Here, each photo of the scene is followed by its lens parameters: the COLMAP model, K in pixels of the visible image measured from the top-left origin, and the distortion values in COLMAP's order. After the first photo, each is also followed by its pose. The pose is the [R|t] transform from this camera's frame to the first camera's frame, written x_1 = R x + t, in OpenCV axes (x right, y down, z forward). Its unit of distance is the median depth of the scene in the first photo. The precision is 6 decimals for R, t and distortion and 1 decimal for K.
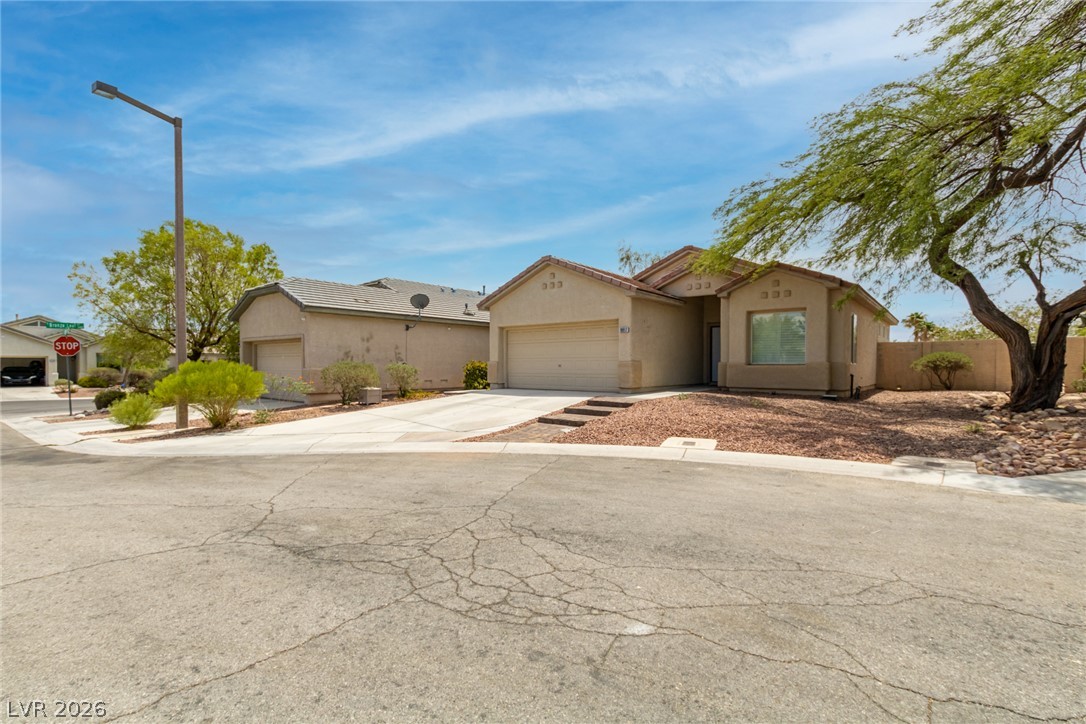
lens RADIAL K [[493.2, 0, 541.9], [0, 493.2, 363.2], [0, 0, 1]] dist [0.009645, 0.000181]
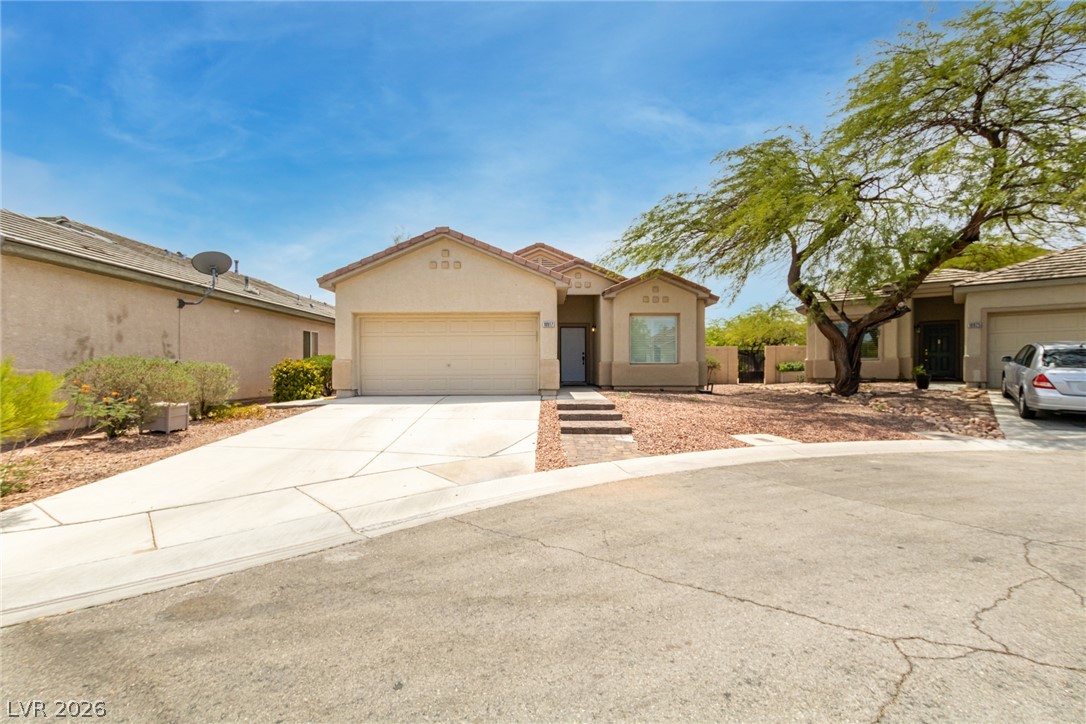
lens RADIAL K [[493.2, 0, 538.9], [0, 493.2, 363.0], [0, 0, 1]] dist [0.009645, 0.000181]
pose [[0.773576, 0.004288, 0.633689, -0.365219], [0.000910, 0.999969, -0.007877, 0.008115], [-0.633703, 0.006670, 0.773547, 0.278011]]
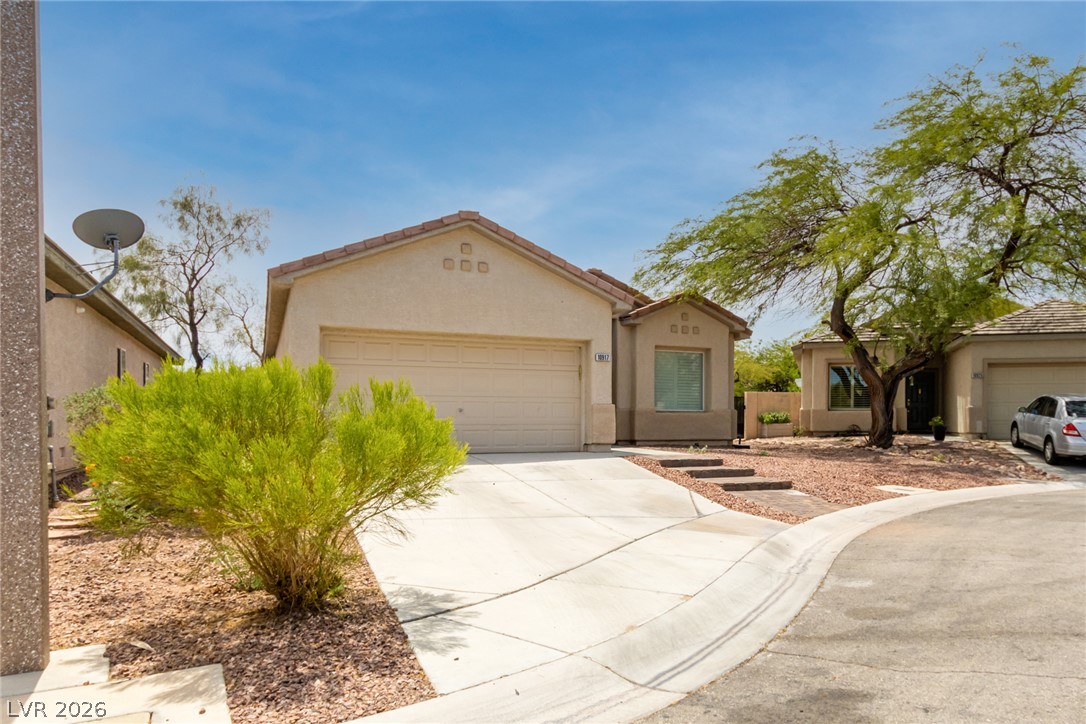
lens RADIAL K [[785.7, 0, 609.4], [0, 785.7, 421.7], [0, 0, 1]] dist [0.010718, 0.003677]
pose [[0.413601, 0.001455, 0.910457, -0.710084], [-0.004021, 0.999992, 0.000228, 0.017247], [-0.910449, -0.003755, 0.413604, 0.477689]]
